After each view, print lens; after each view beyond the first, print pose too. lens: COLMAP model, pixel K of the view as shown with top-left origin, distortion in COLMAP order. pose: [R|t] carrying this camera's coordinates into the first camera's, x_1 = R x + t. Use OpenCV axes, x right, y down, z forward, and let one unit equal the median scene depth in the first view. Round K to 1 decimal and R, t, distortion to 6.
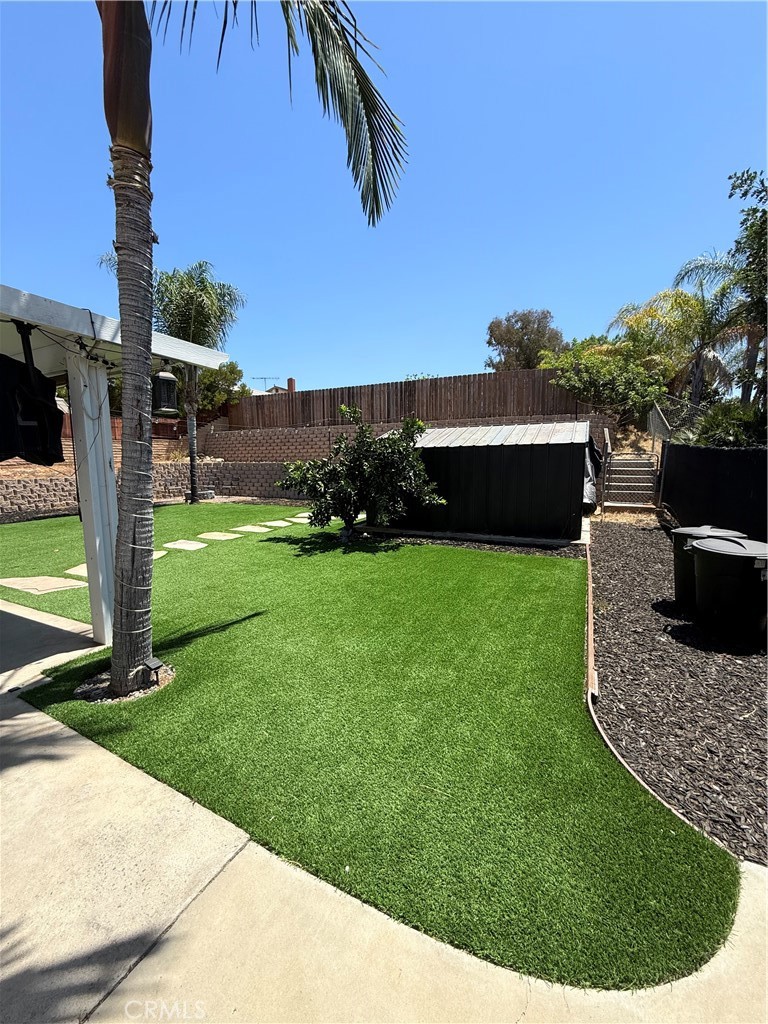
lens RADIAL K [[410.3, 0, 384.1], [0, 410.3, 510.8], [0, 0, 1]] dist [-0.002342, 0.001120]
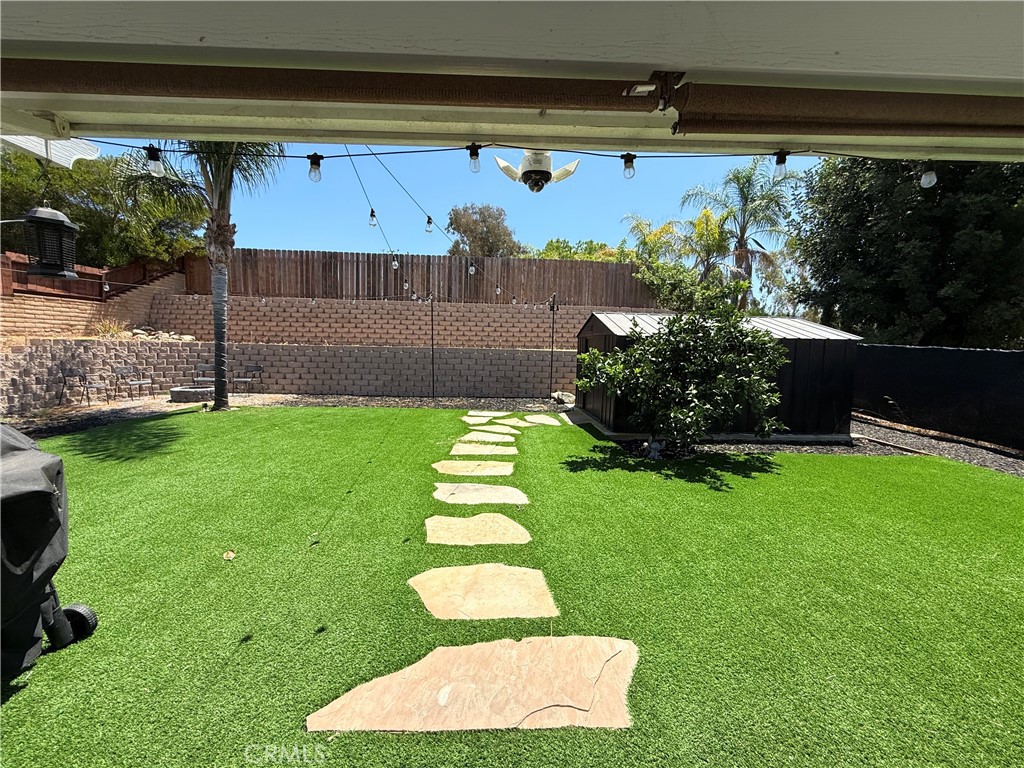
lens RADIAL K [[410.3, 0, 511.6], [0, 410.3, 383.2], [0, 0, 1]] dist [-0.002342, 0.001120]
pose [[0.875148, -0.015991, 0.483590, -0.416766], [0.031569, 0.999211, -0.024087, -0.030432], [-0.482824, 0.036346, 0.874963, 0.278457]]
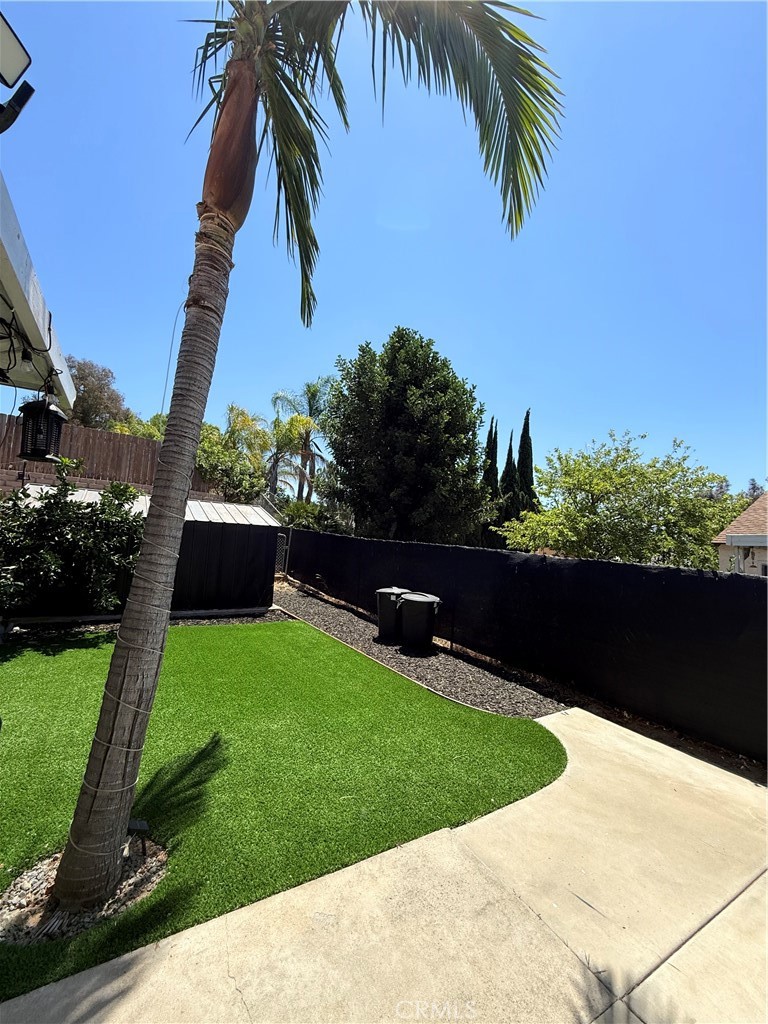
lens RADIAL K [[410.3, 0, 393.6], [0, 410.3, 513.9], [0, 0, 1]] dist [-0.002342, 0.001120]
pose [[0.496455, 0.101022, 0.862164, -0.221246], [0.042527, 0.989182, -0.140393, -0.007045], [-0.867020, 0.106364, 0.486788, 0.050521]]
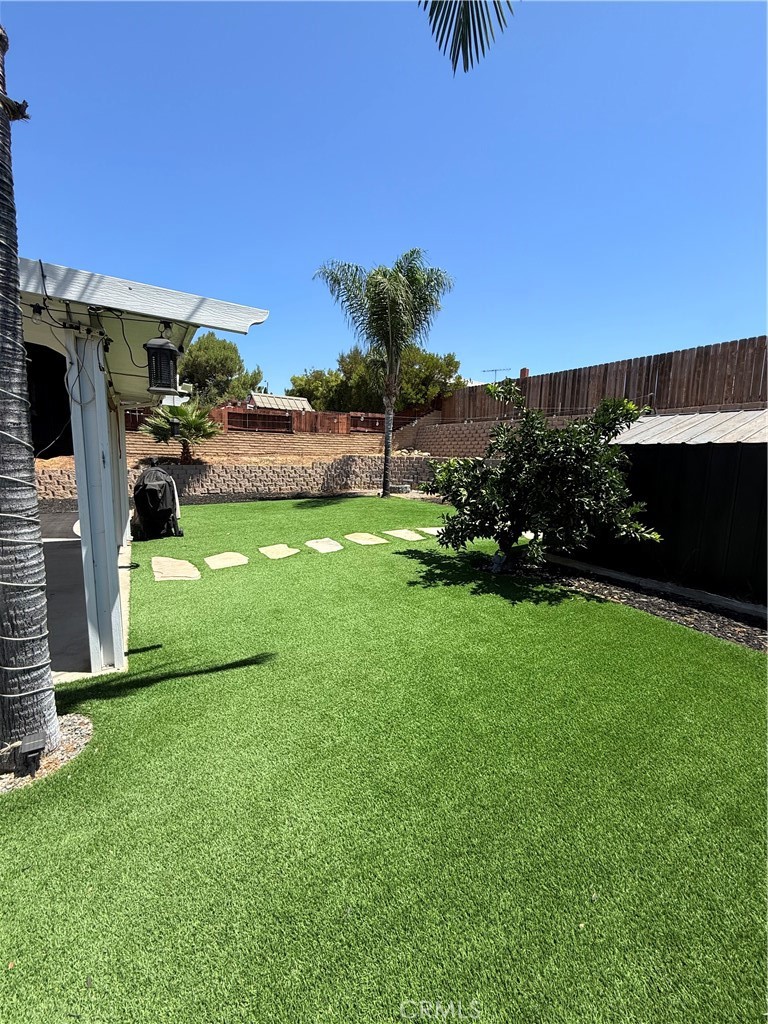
lens RADIAL K [[410.3, 0, 381.7], [0, 410.3, 508.3], [0, 0, 1]] dist [-0.002342, 0.001120]
pose [[0.847278, 0.095827, -0.522434, 0.062449], [-0.092339, 0.995188, 0.032786, -0.024688], [0.523061, 0.020462, 0.852049, 0.155168]]
